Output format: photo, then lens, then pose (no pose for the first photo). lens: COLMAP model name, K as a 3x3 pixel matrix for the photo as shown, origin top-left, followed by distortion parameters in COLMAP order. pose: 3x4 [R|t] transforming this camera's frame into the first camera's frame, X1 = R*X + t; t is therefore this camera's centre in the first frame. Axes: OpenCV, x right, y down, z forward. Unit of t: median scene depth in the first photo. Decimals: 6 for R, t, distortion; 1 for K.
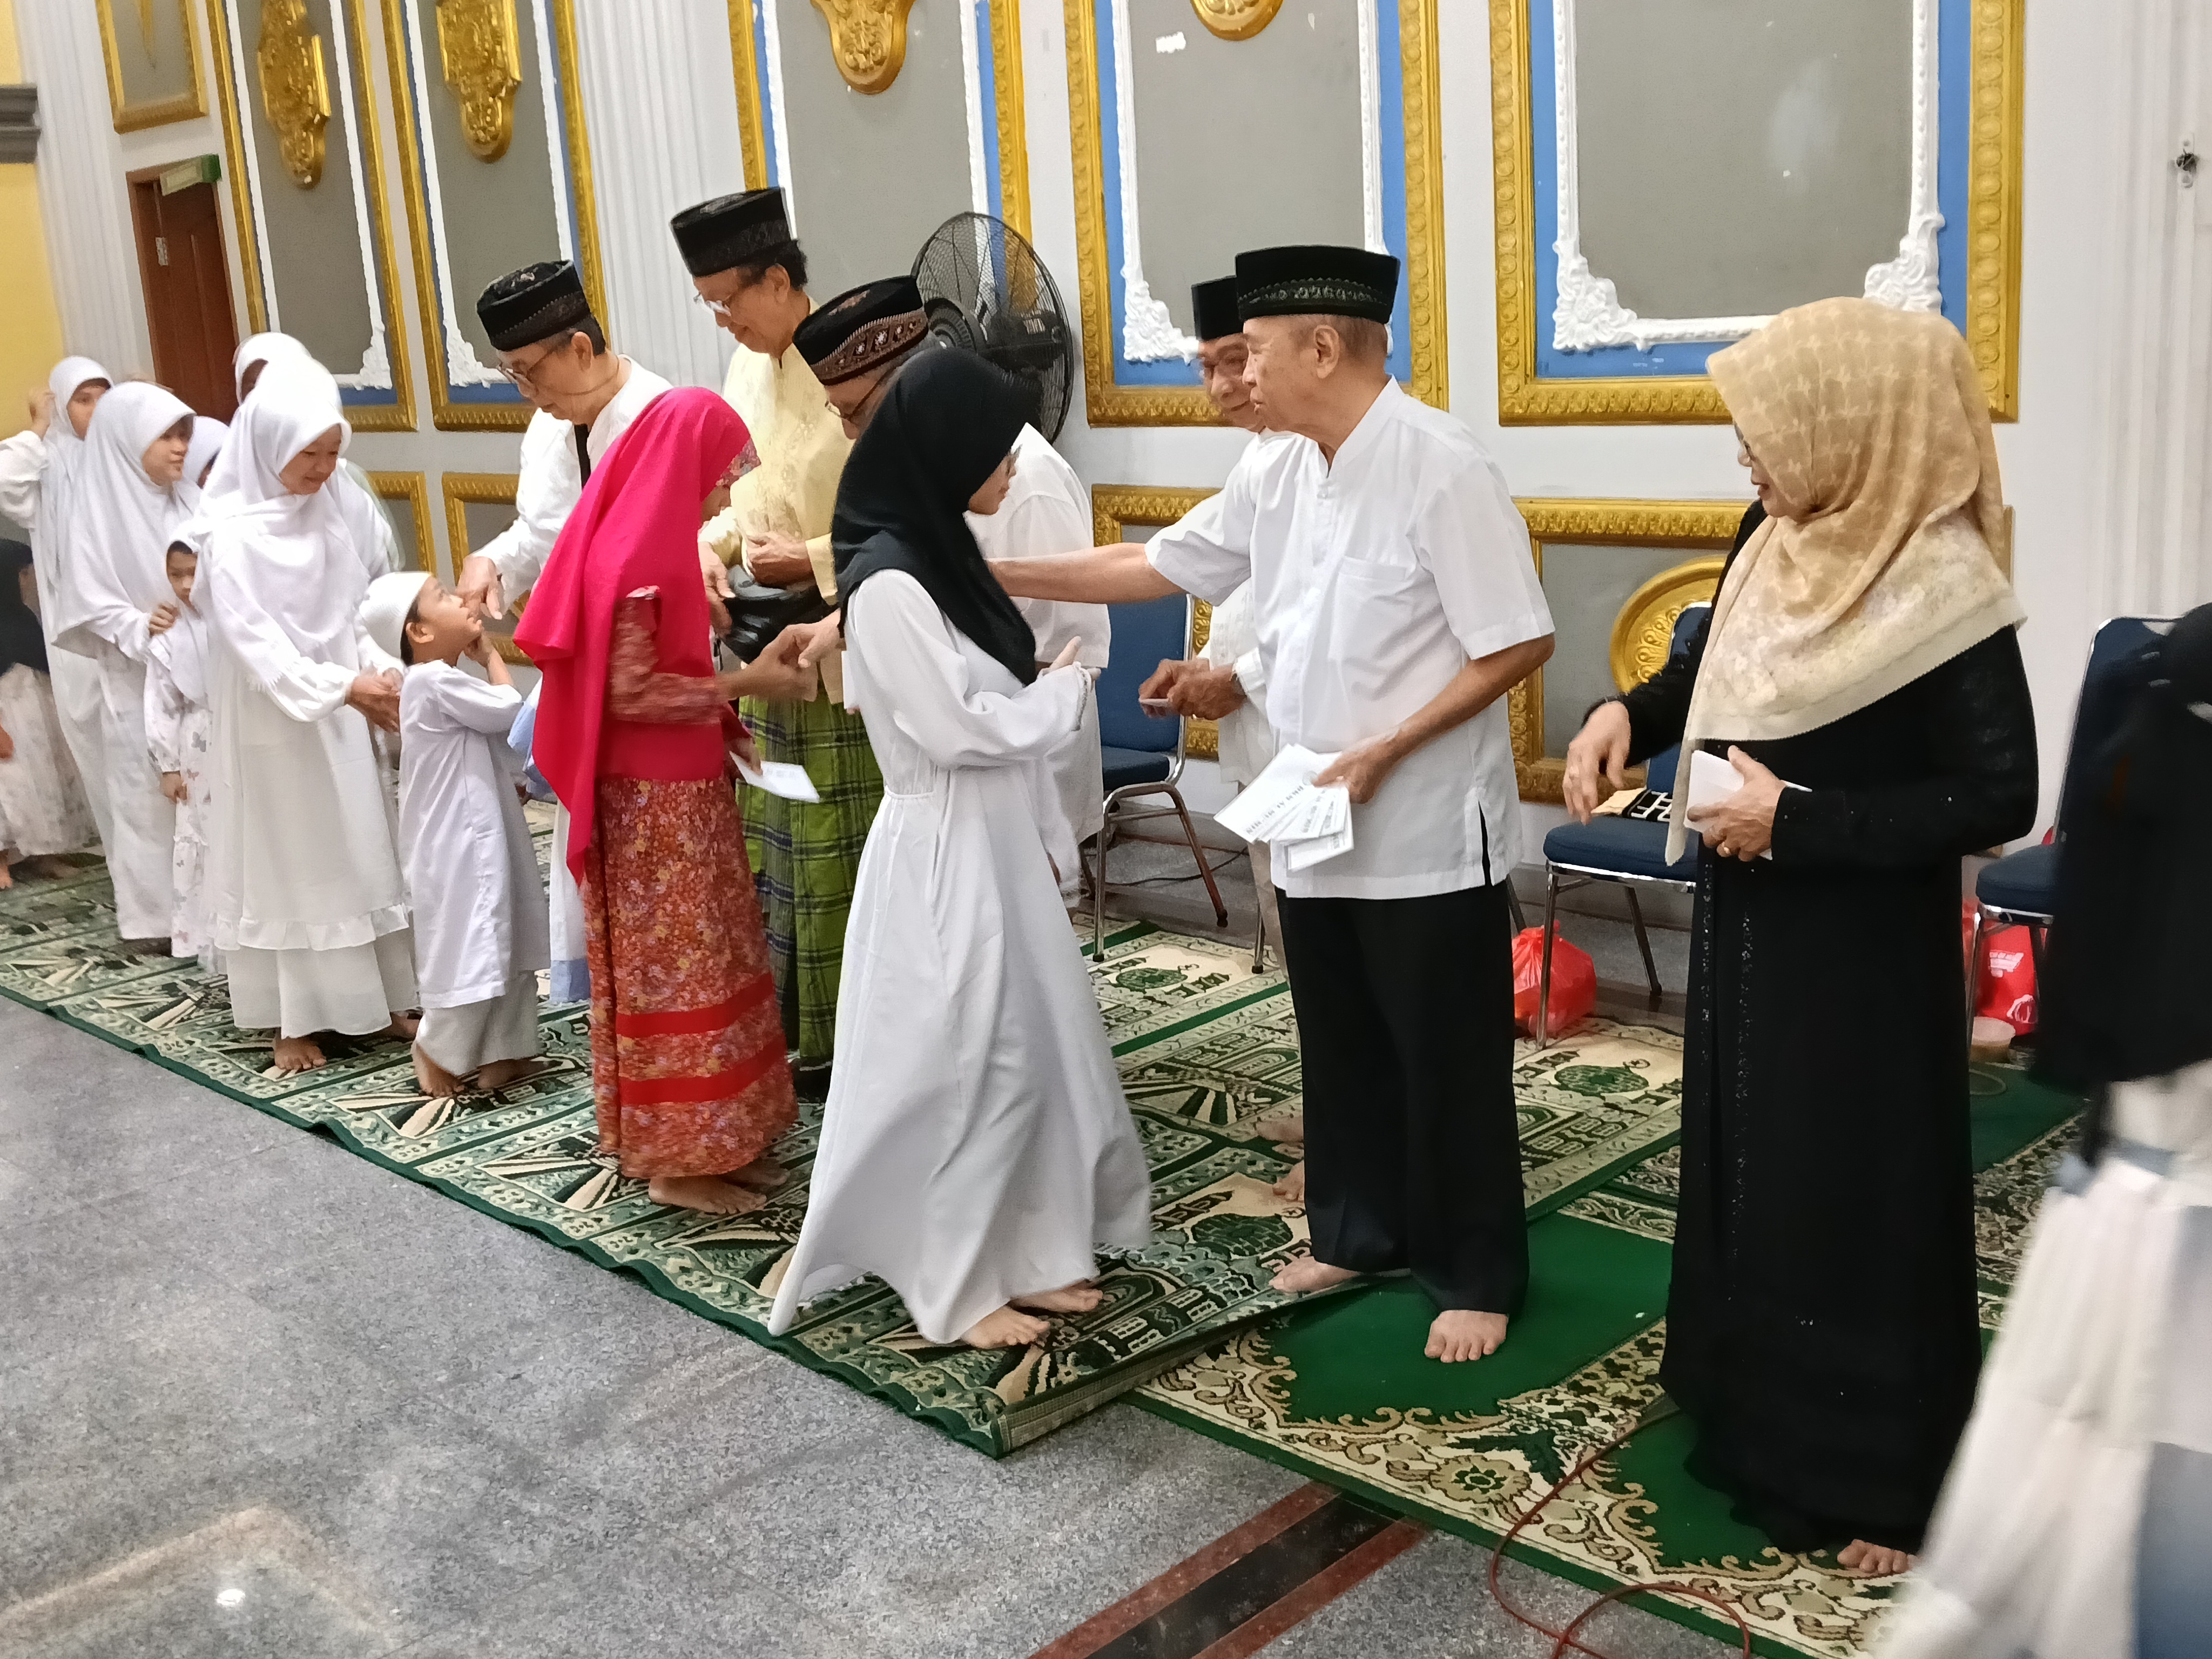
lens RADIAL K [[2364.5, 0, 1112.0], [0, 2364.5, 794.3], [0, 0, 1]] dist [0.020249, 0.000000]
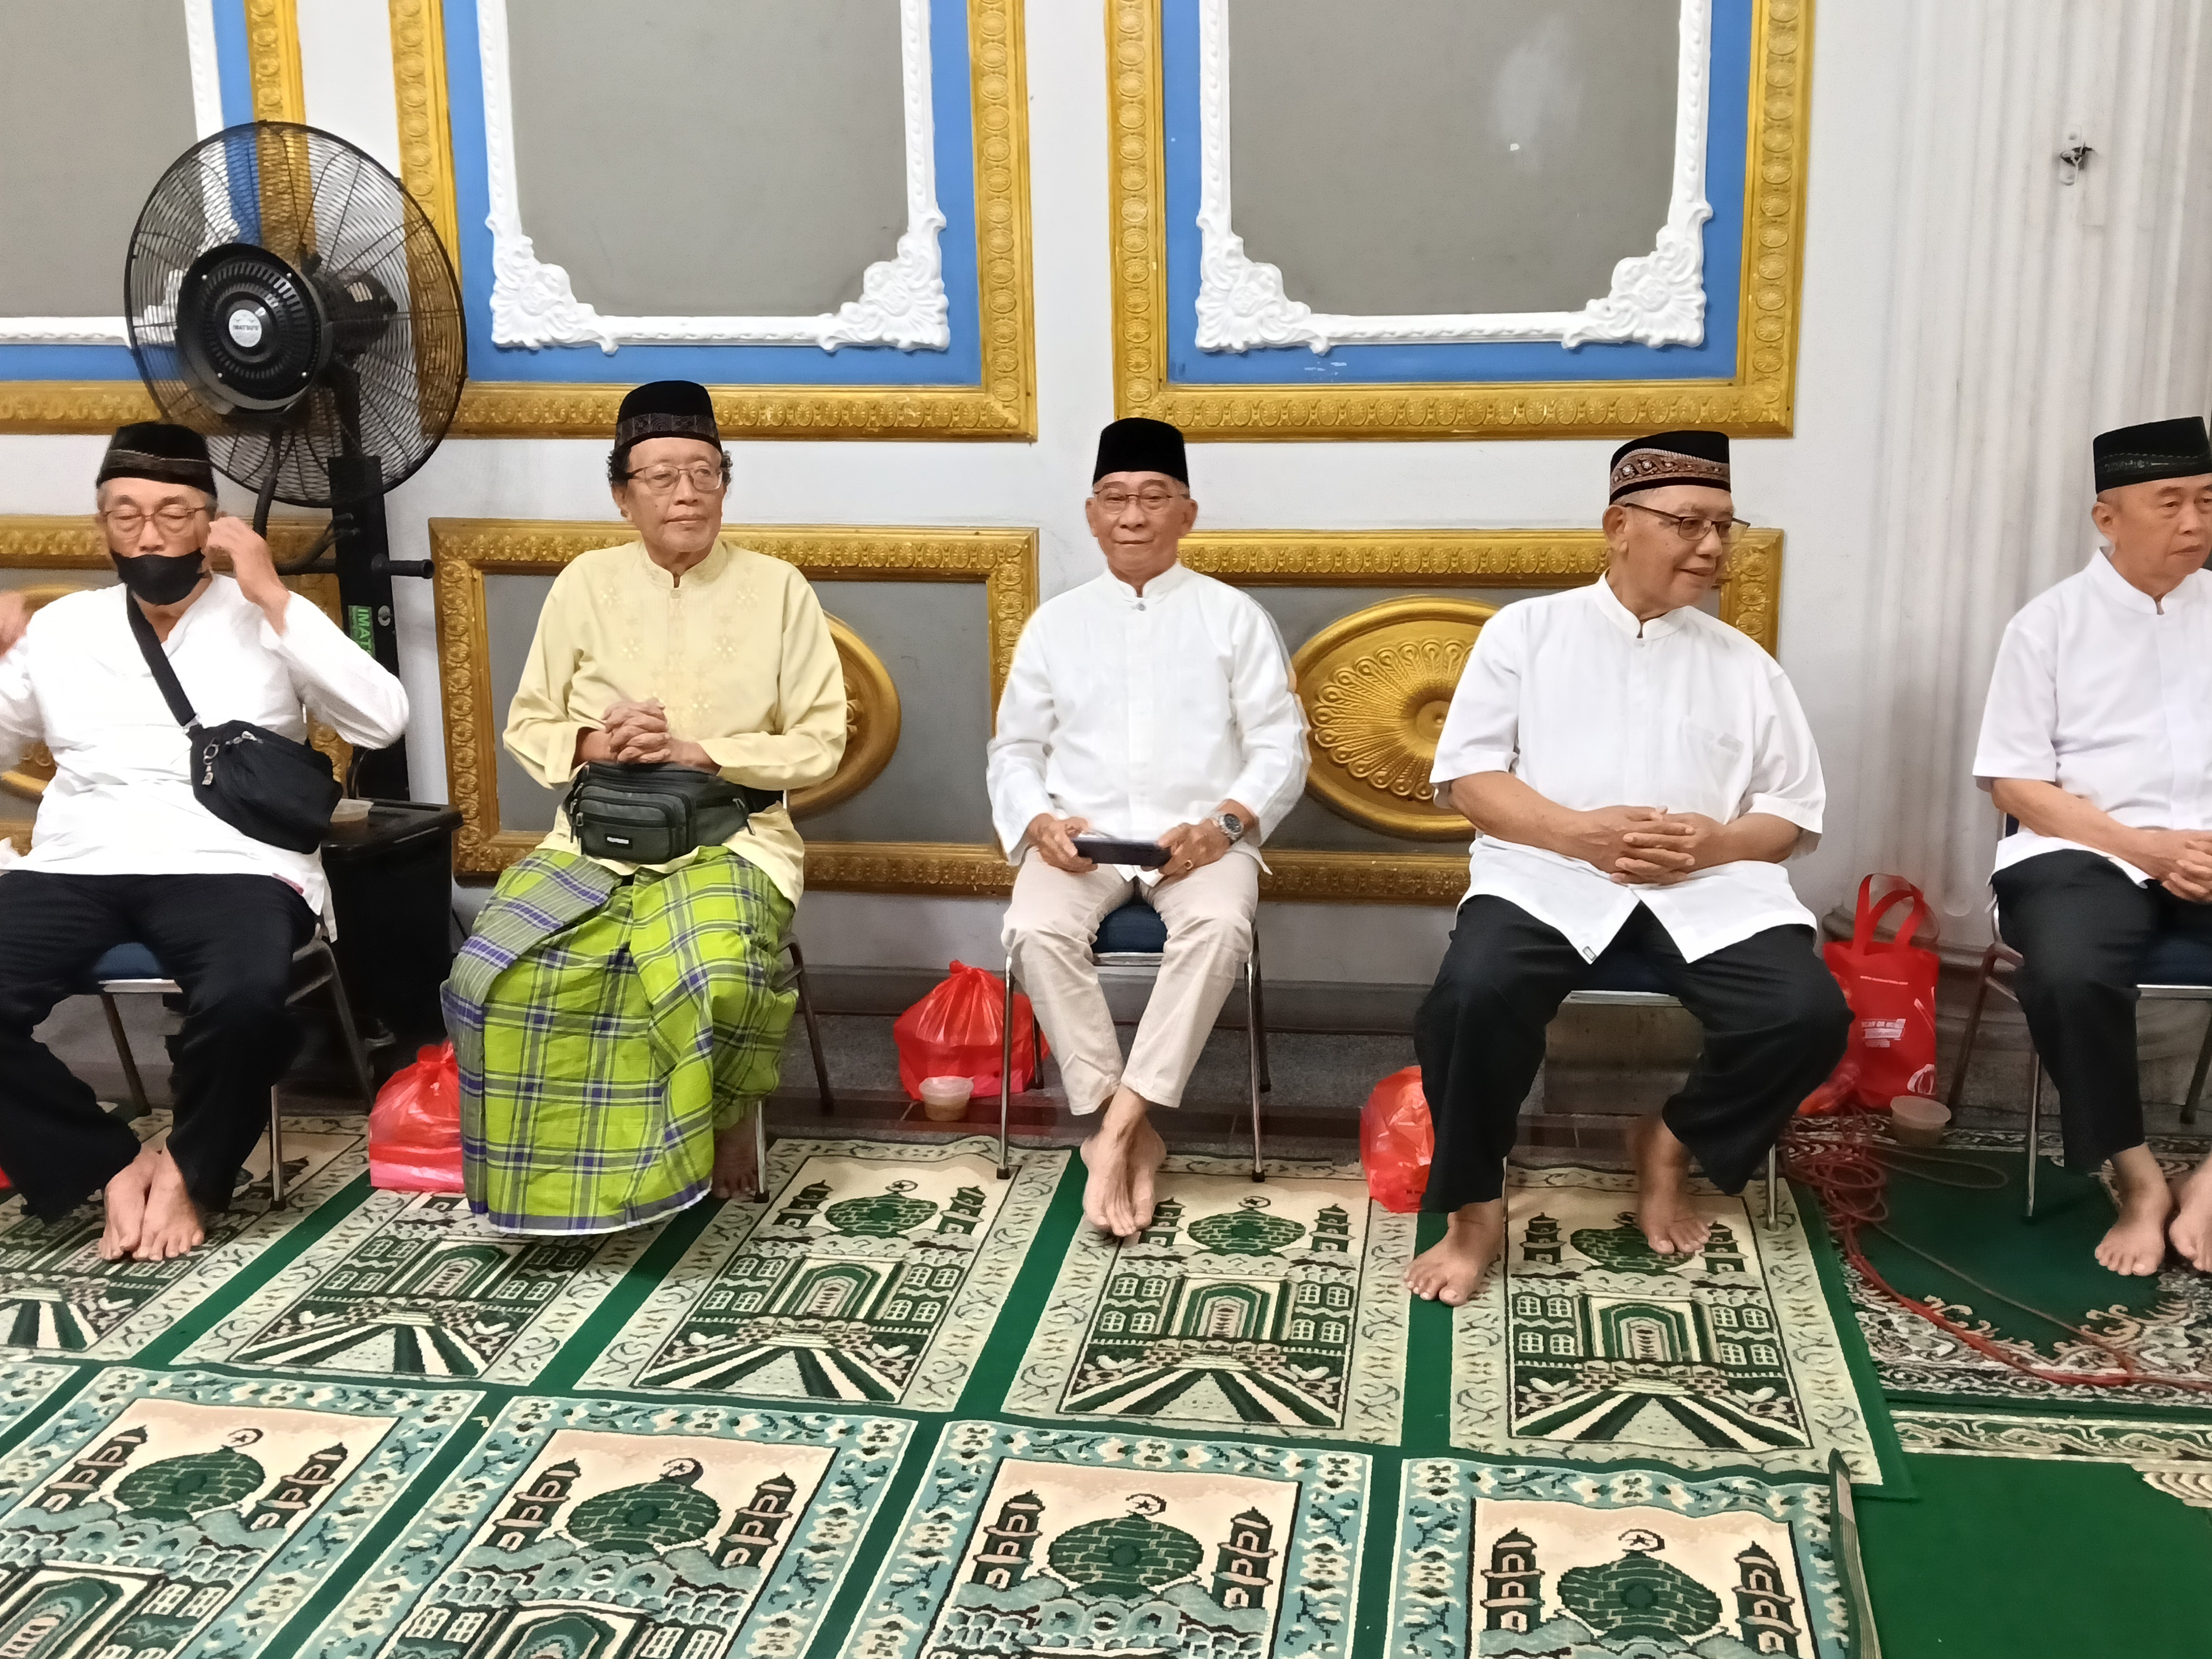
lens RADIAL K [[2364.5, 0, 1118.8], [0, 2364.5, 827.0], [0, 0, 1]] dist [0.020249, 0.000000]
pose [[0.809789, -0.099622, 0.578202, -0.326187], [0.093420, 0.994800, 0.040562, -0.060950], [-0.579237, 0.021169, 0.814885, 0.363550]]
